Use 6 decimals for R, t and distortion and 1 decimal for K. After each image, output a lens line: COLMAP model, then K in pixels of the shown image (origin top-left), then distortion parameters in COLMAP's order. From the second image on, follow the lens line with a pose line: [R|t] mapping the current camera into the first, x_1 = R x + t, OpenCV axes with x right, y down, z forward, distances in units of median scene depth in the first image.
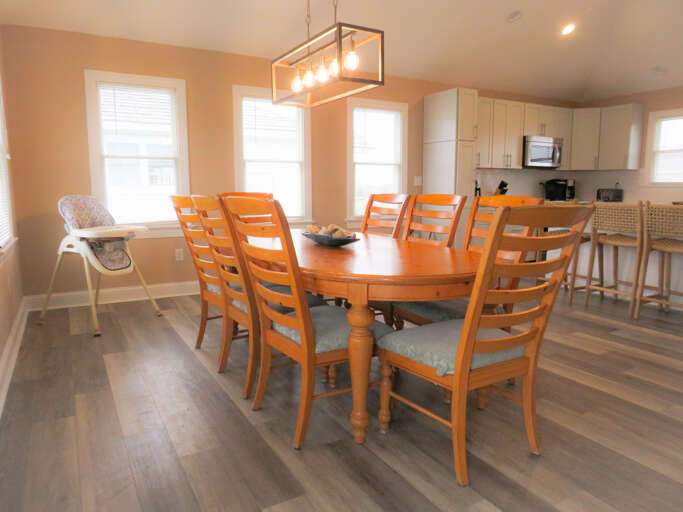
lens RADIAL K [[479.1, 0, 341.5], [0, 479.1, 256.0], [0, 0, 1]] dist [-0.047325, 0.027353]
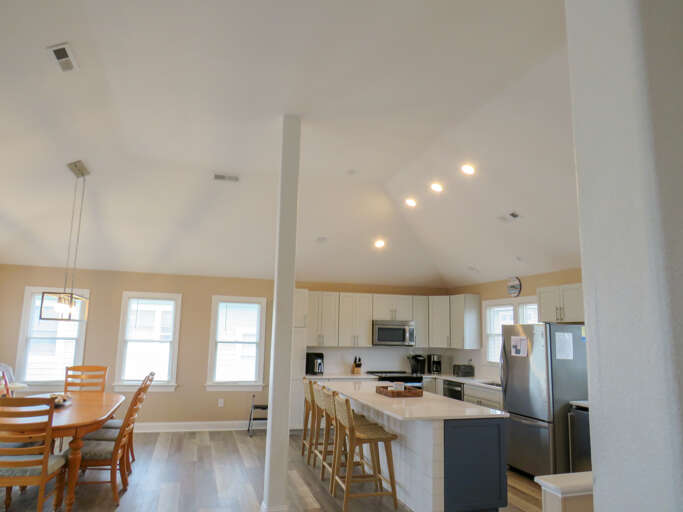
lens RADIAL K [[479.1, 0, 341.5], [0, 479.1, 256.0], [0, 0, 1]] dist [-0.047325, 0.027353]
pose [[0.975294, -0.010262, -0.220672, 0.568955], [-0.055600, 0.955361, -0.290162, -0.045994], [0.213799, 0.295262, 0.931188, -0.218167]]
